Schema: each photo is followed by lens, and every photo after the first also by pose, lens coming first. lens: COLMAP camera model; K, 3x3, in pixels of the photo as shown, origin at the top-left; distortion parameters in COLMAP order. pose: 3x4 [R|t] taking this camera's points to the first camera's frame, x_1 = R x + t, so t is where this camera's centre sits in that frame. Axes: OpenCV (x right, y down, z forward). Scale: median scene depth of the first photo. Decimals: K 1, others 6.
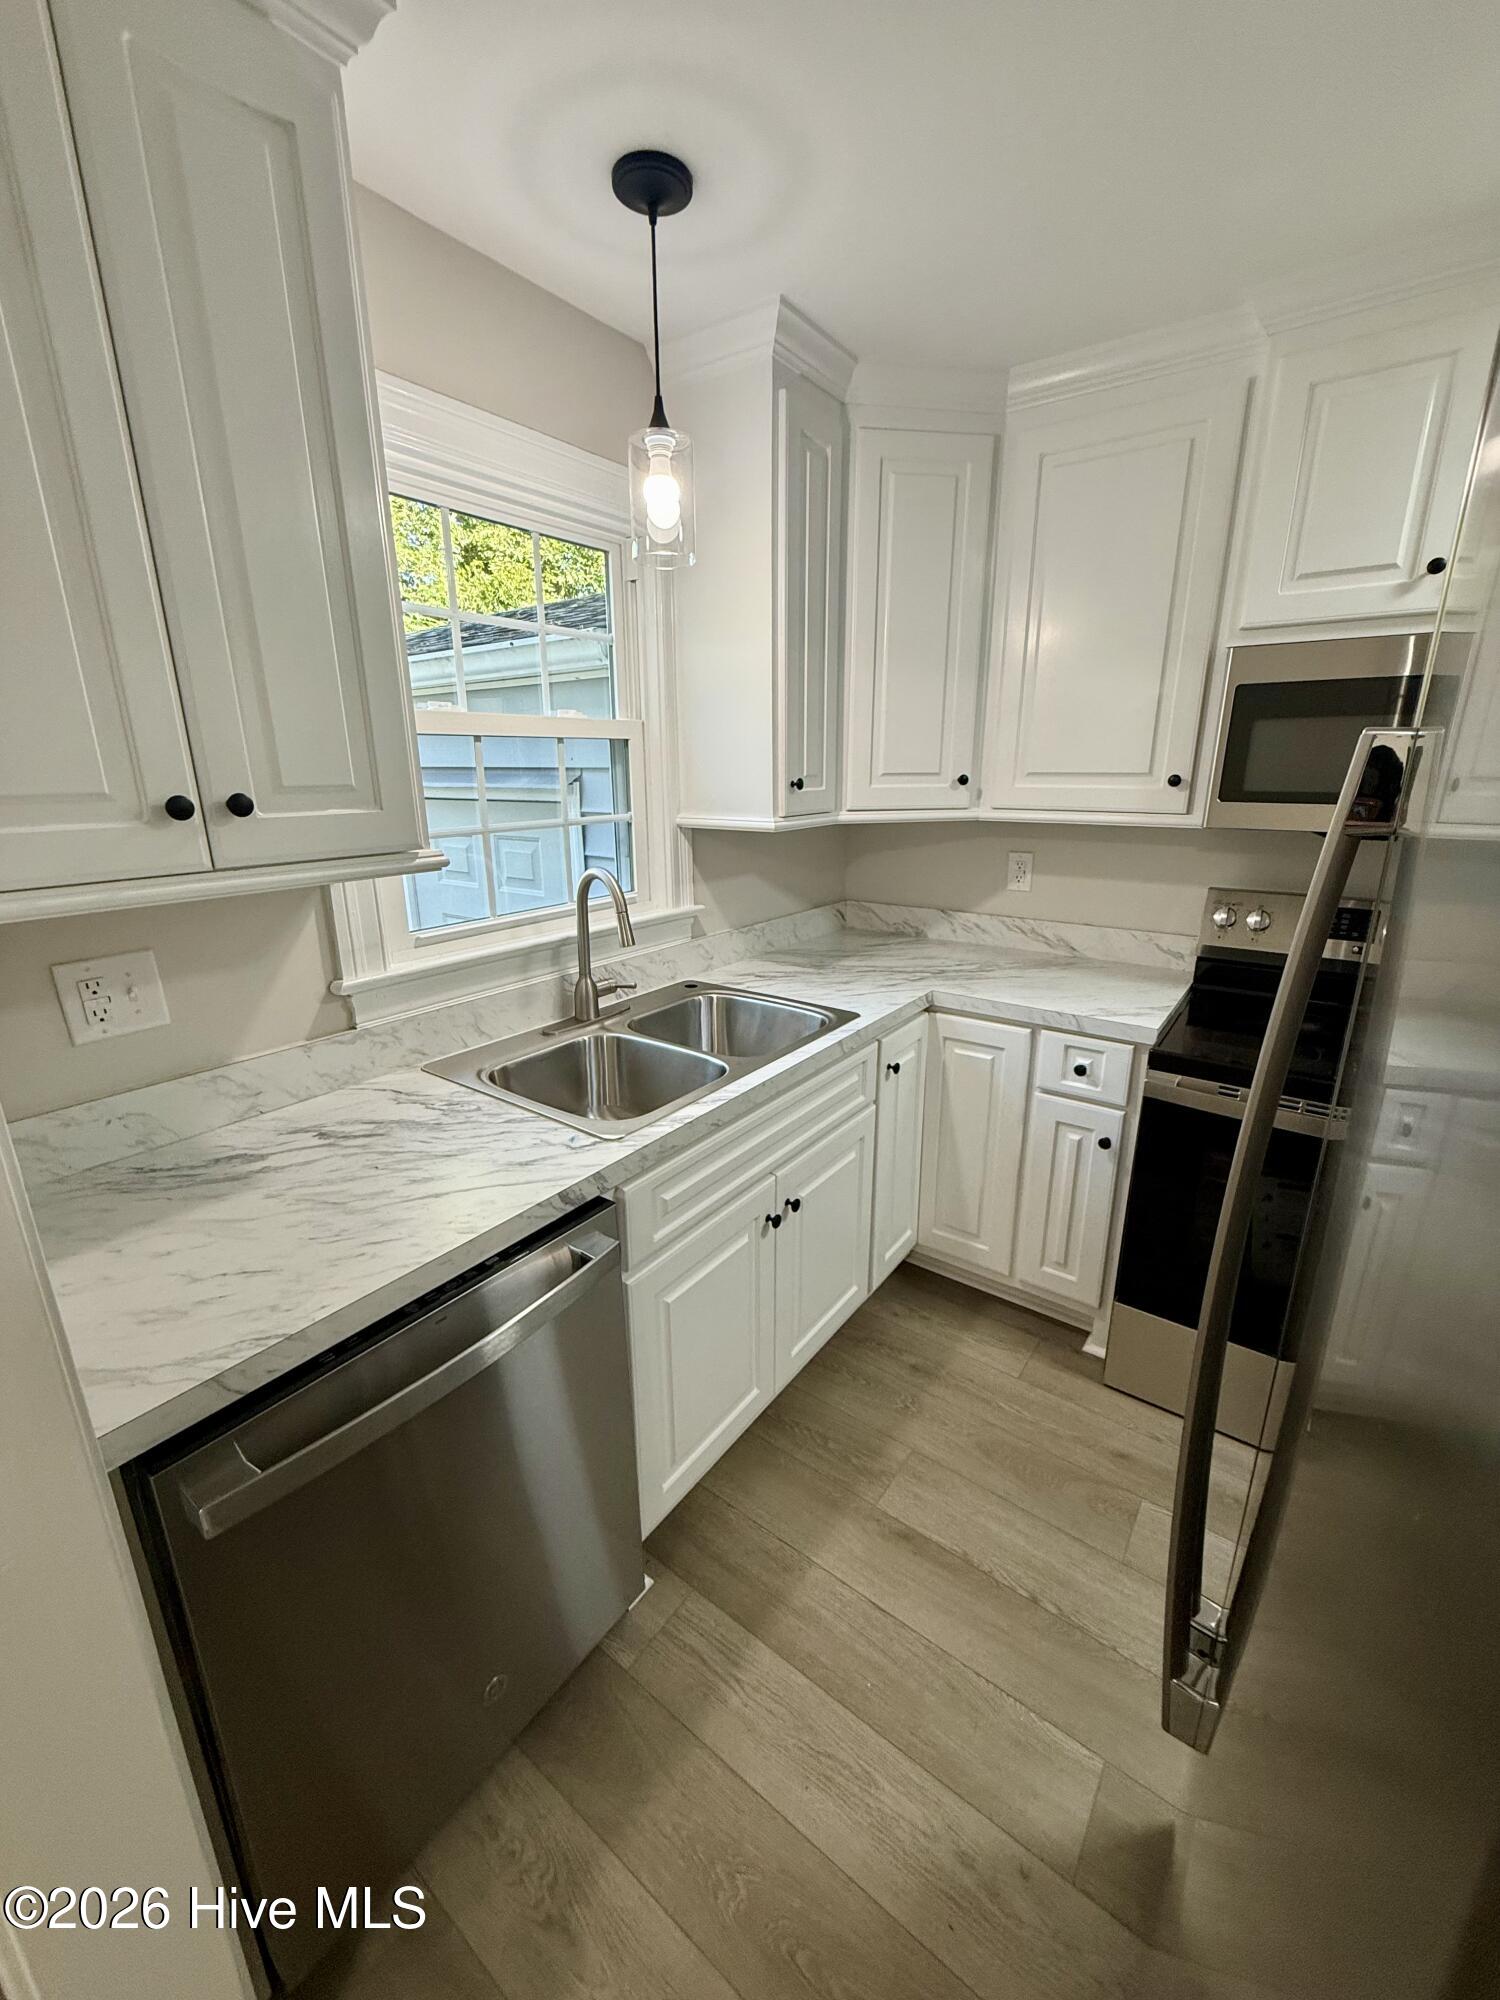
lens RADIAL K [[799.7, 0, 750.8], [0, 799.7, 991.6], [0, 0, 1]] dist [-0.000450, 0.000045]
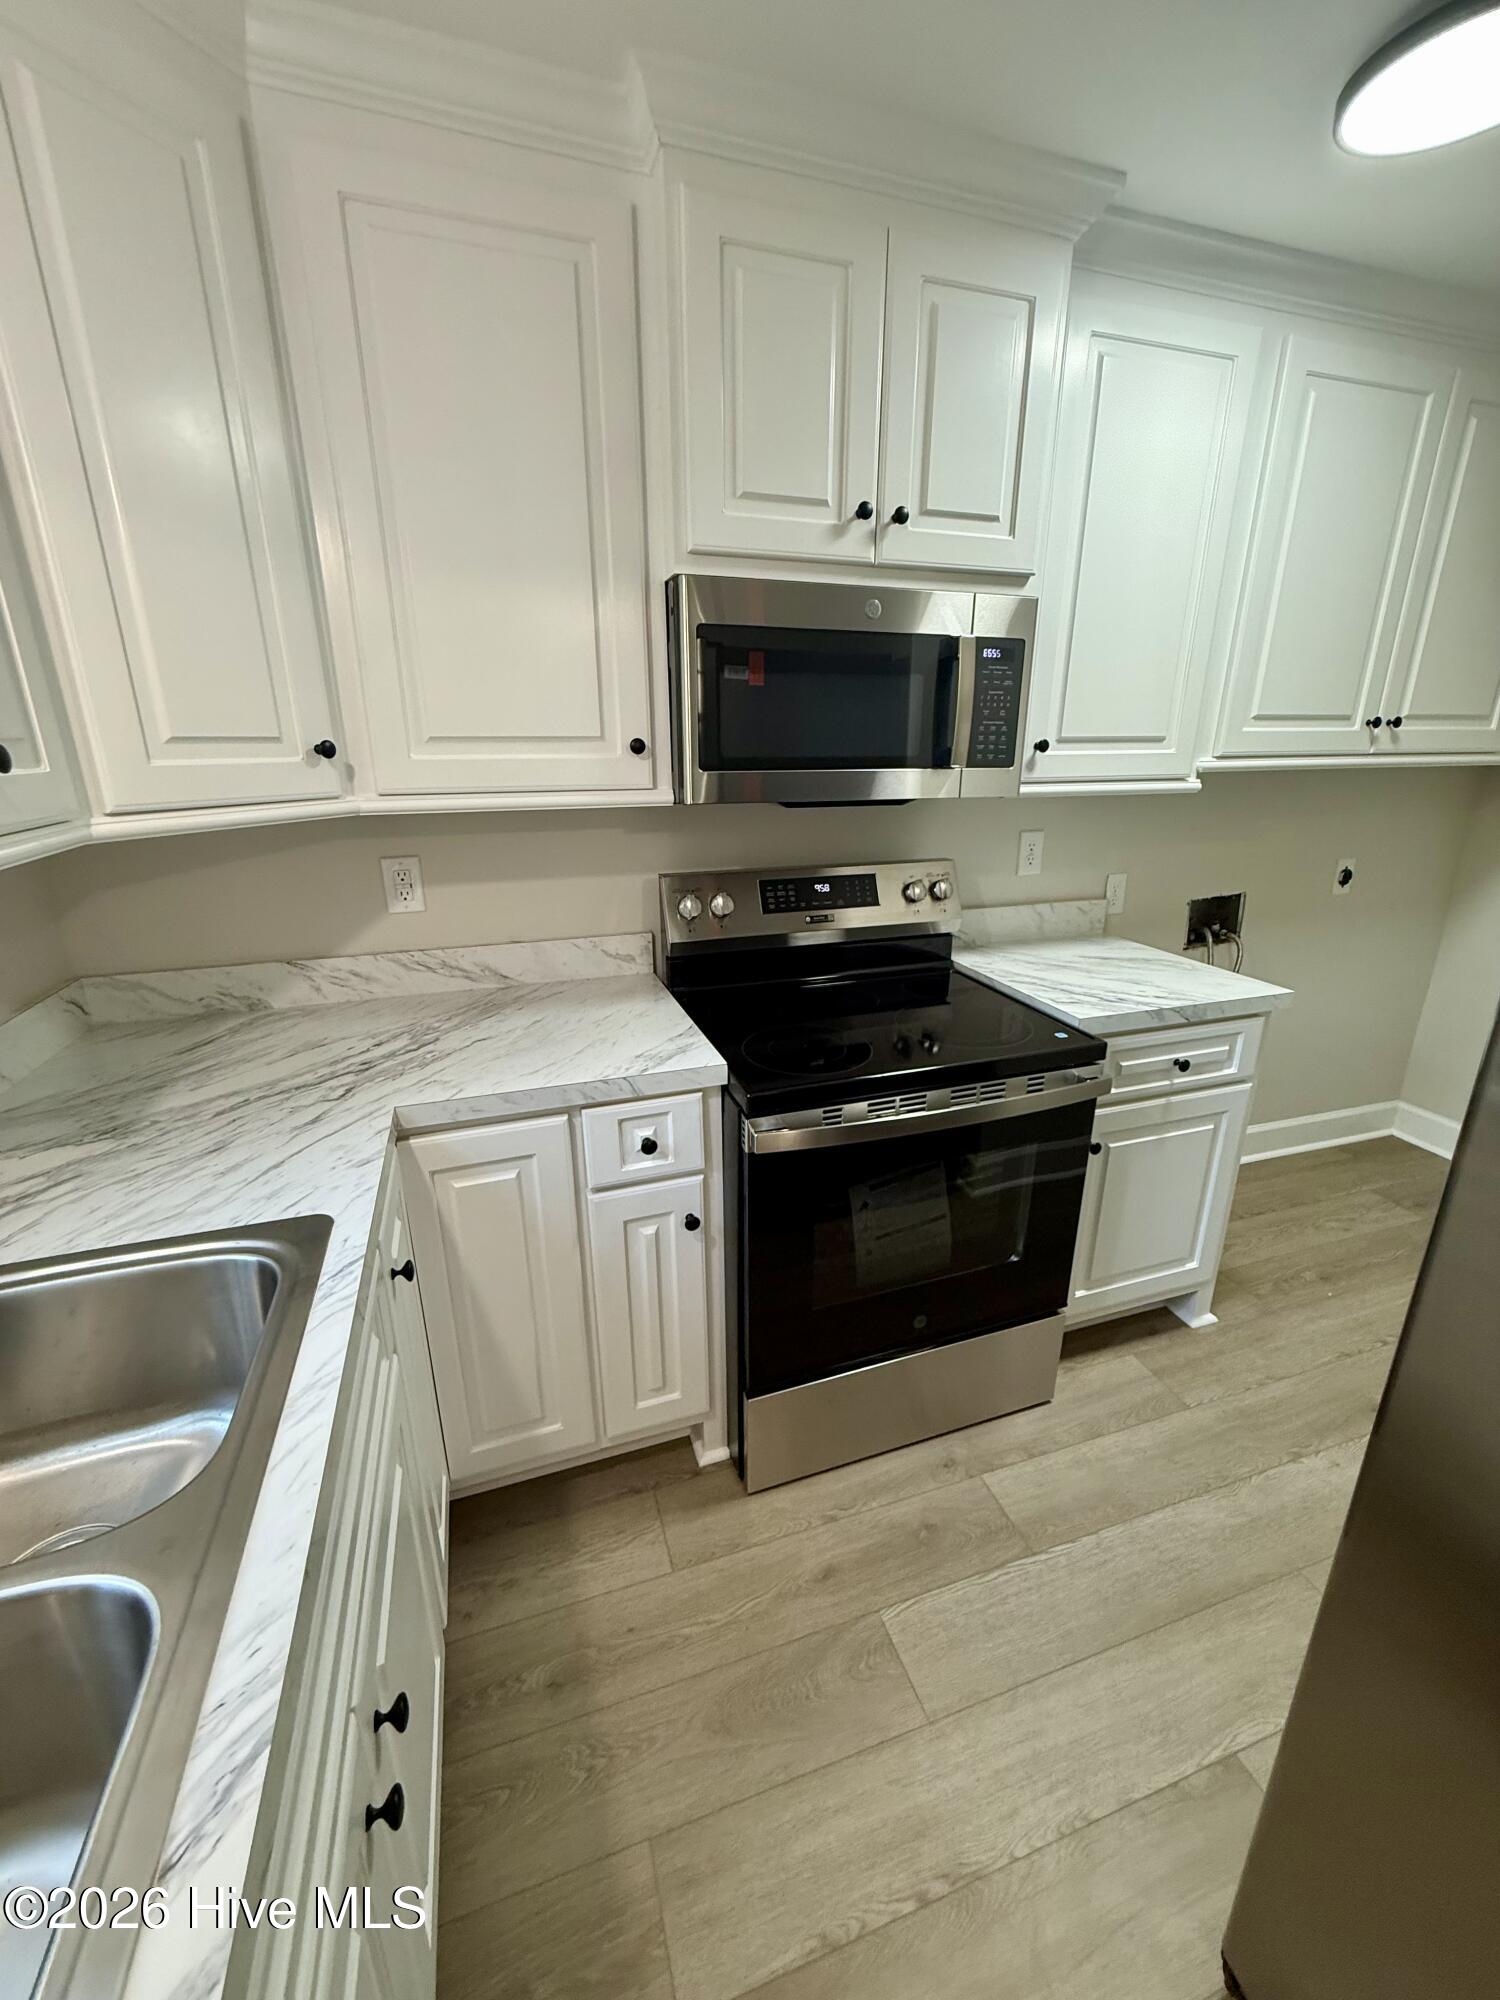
lens RADIAL K [[799.7, 0, 750.8], [0, 799.7, 991.6], [0, 0, 1]] dist [-0.000450, 0.000045]
pose [[0.571024, -0.244266, 0.783751, -0.066575], [0.225156, 0.964697, 0.136616, -0.107675], [-0.789453, 0.098455, 0.605864, 0.434104]]
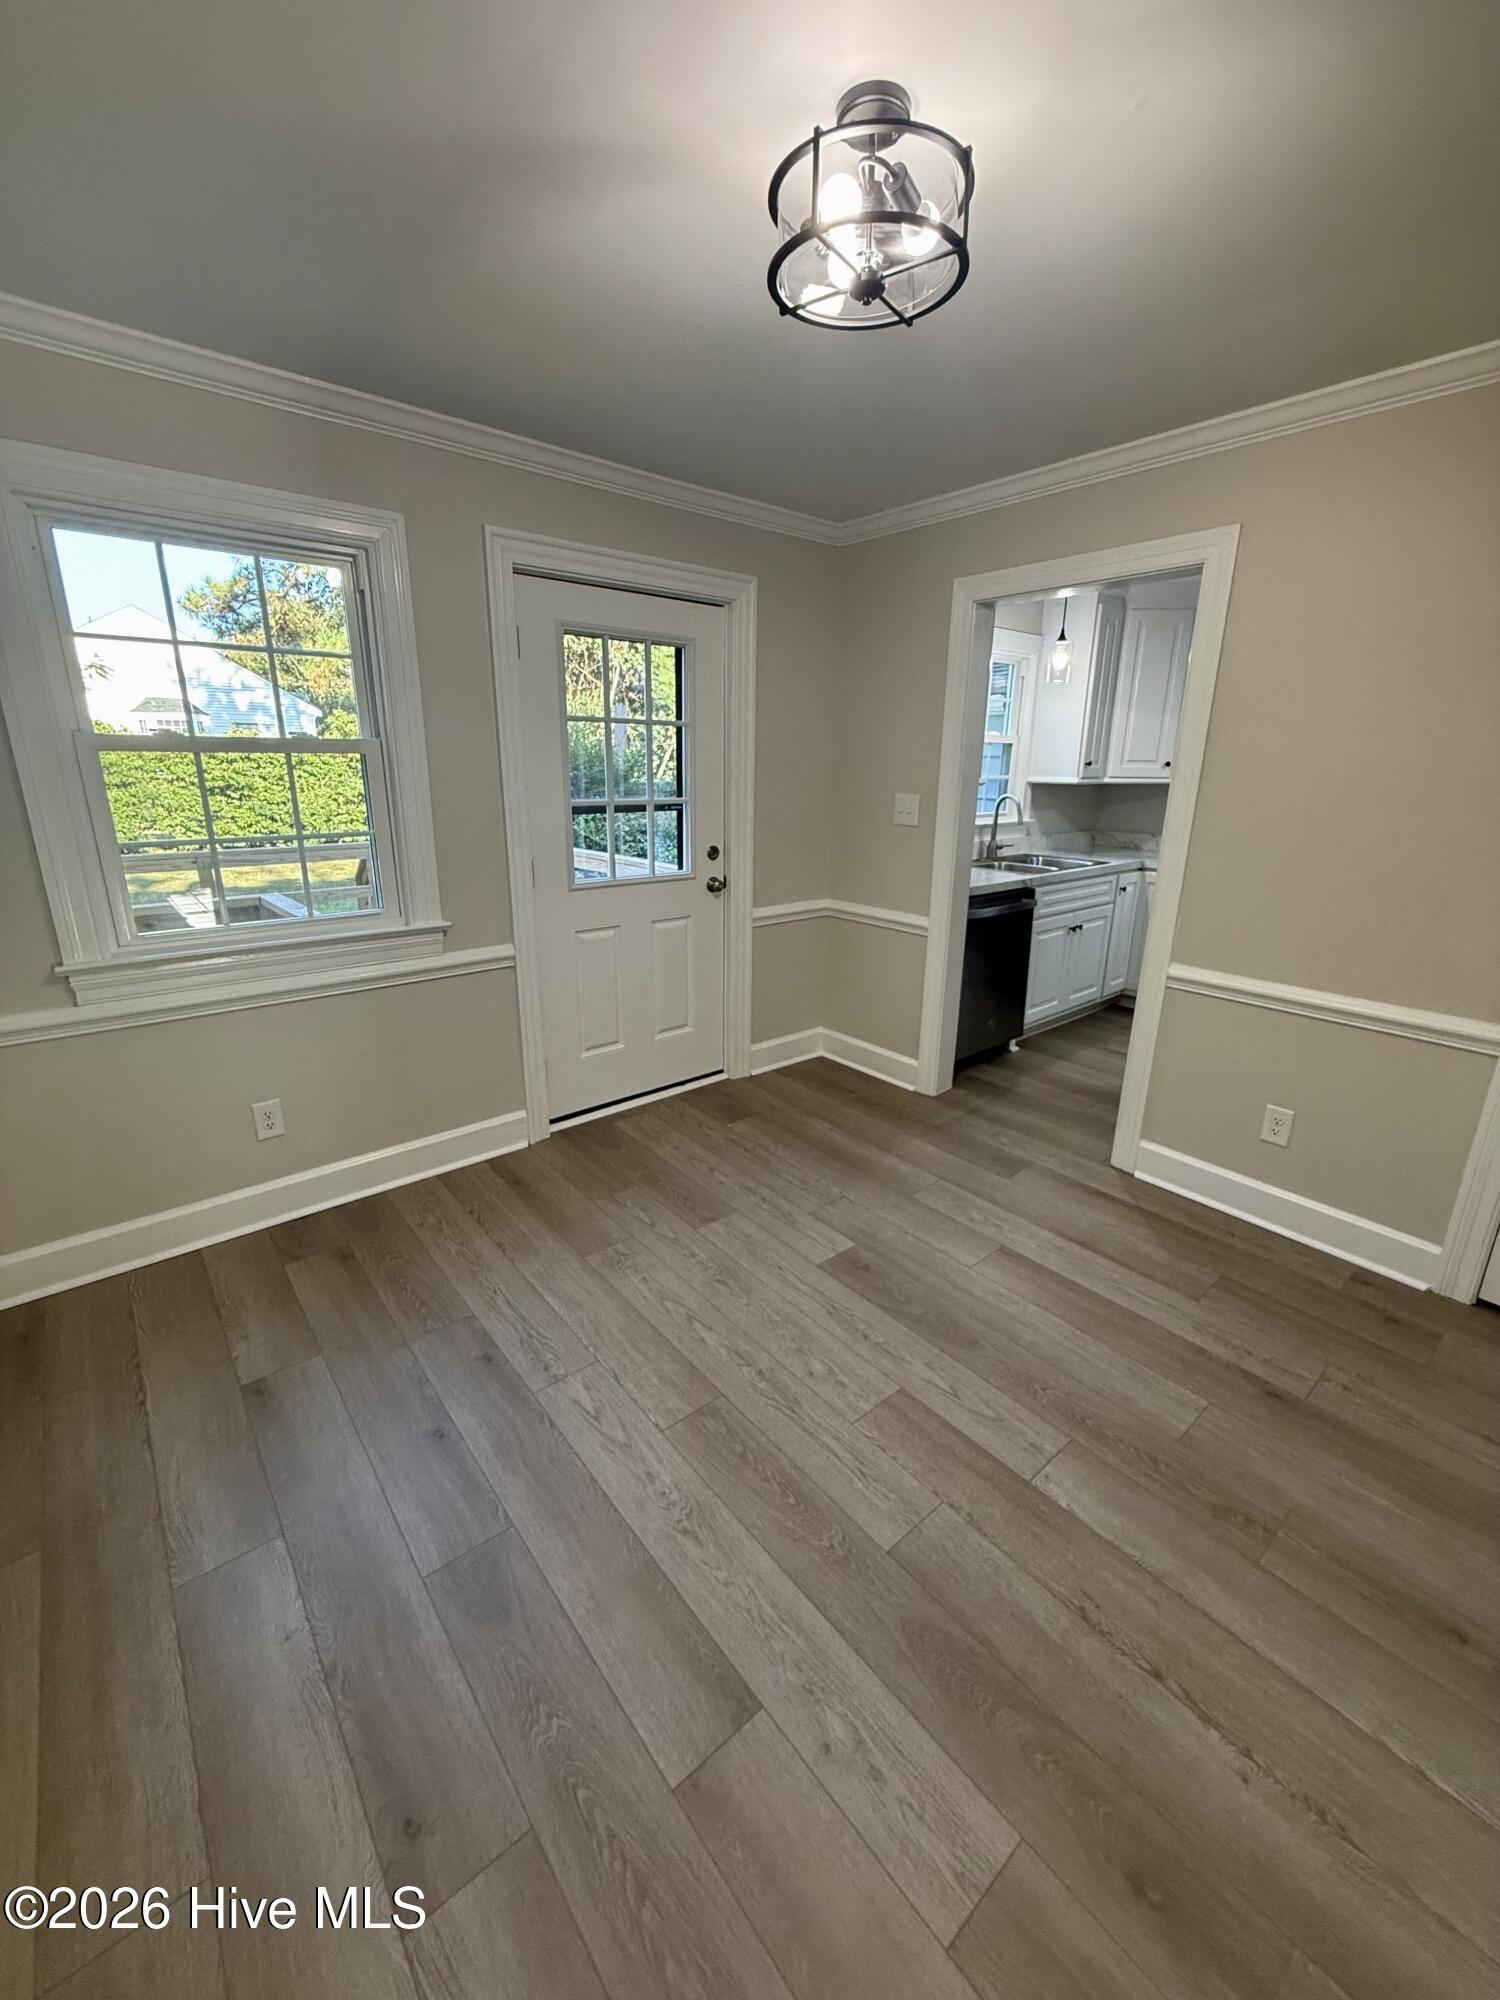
lens RADIAL K [[805.5, 0, 760.3], [0, 805.5, 1001.9], [0, 0, 1]] dist [-0.000304, -0.000002]
pose [[0.974997, 0.074086, -0.209503, -0.303392], [-0.069332, 0.997144, 0.029957, 0.390044], [0.211124, -0.014683, 0.977349, -1.372321]]
